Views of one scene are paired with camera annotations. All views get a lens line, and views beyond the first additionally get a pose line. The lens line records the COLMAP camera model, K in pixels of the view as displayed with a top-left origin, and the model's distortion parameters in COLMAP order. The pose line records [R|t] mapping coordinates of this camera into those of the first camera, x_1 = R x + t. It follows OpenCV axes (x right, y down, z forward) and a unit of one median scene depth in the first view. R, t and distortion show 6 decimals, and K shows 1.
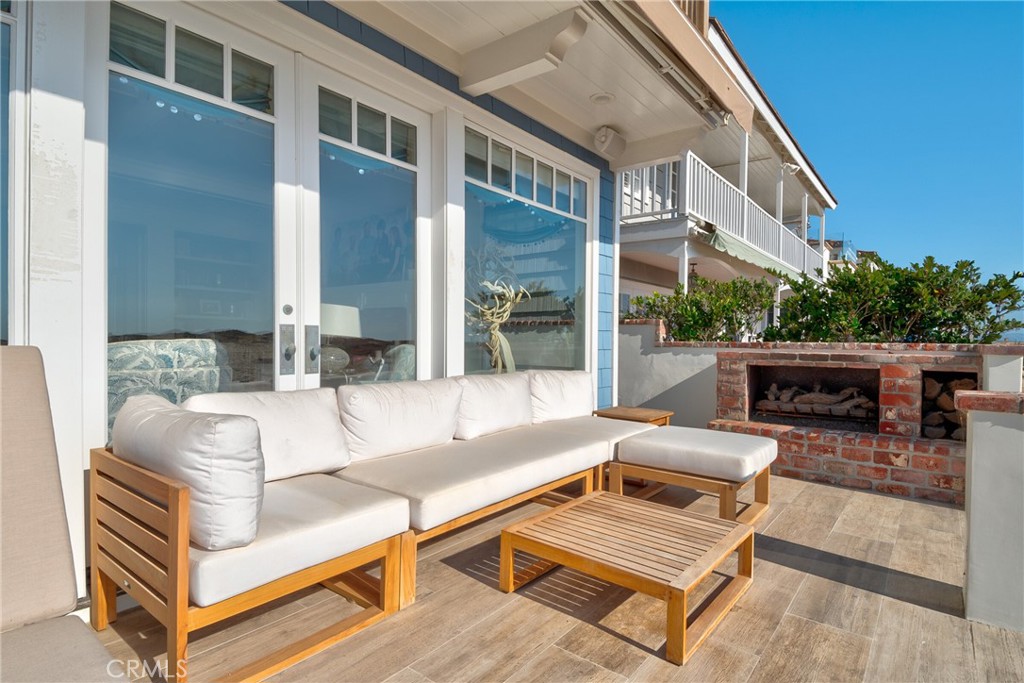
lens RADIAL K [[544.5, 0, 511.2], [0, 544.5, 341.1], [0, 0, 1]] dist [0.000247, -0.001225]
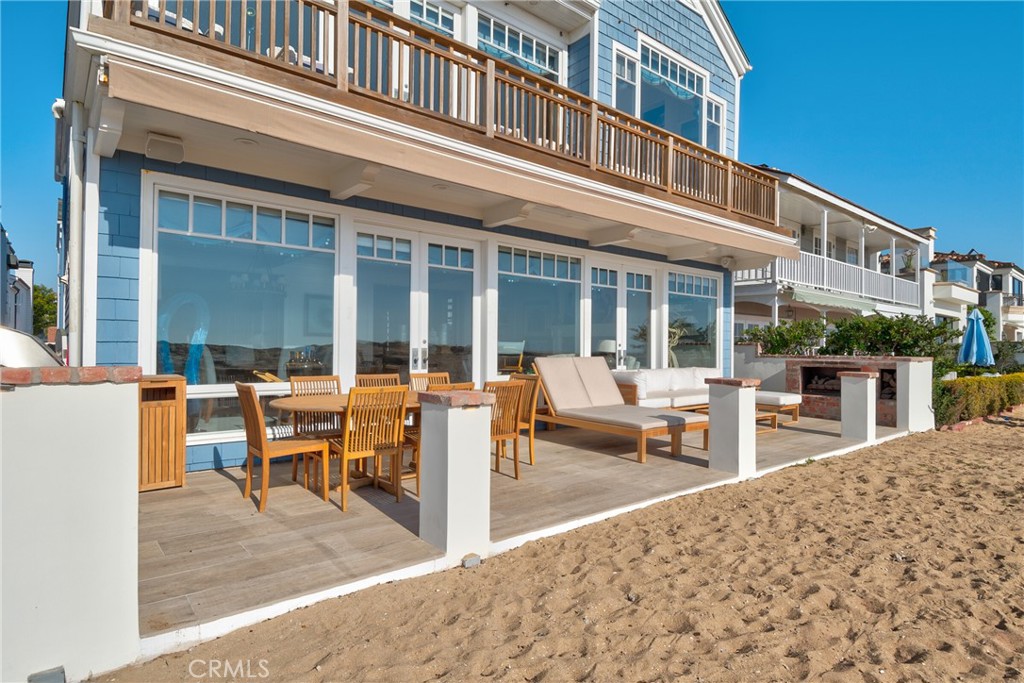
lens RADIAL K [[544.5, 0, 488.2], [0, 544.5, 342.2], [0, 0, 1]] dist [0.000247, -0.001225]
pose [[0.971707, -0.001522, -0.236183, -0.236221], [-0.001978, 0.999892, -0.014581, -0.016619], [0.236179, 0.014636, 0.971599, -1.321443]]
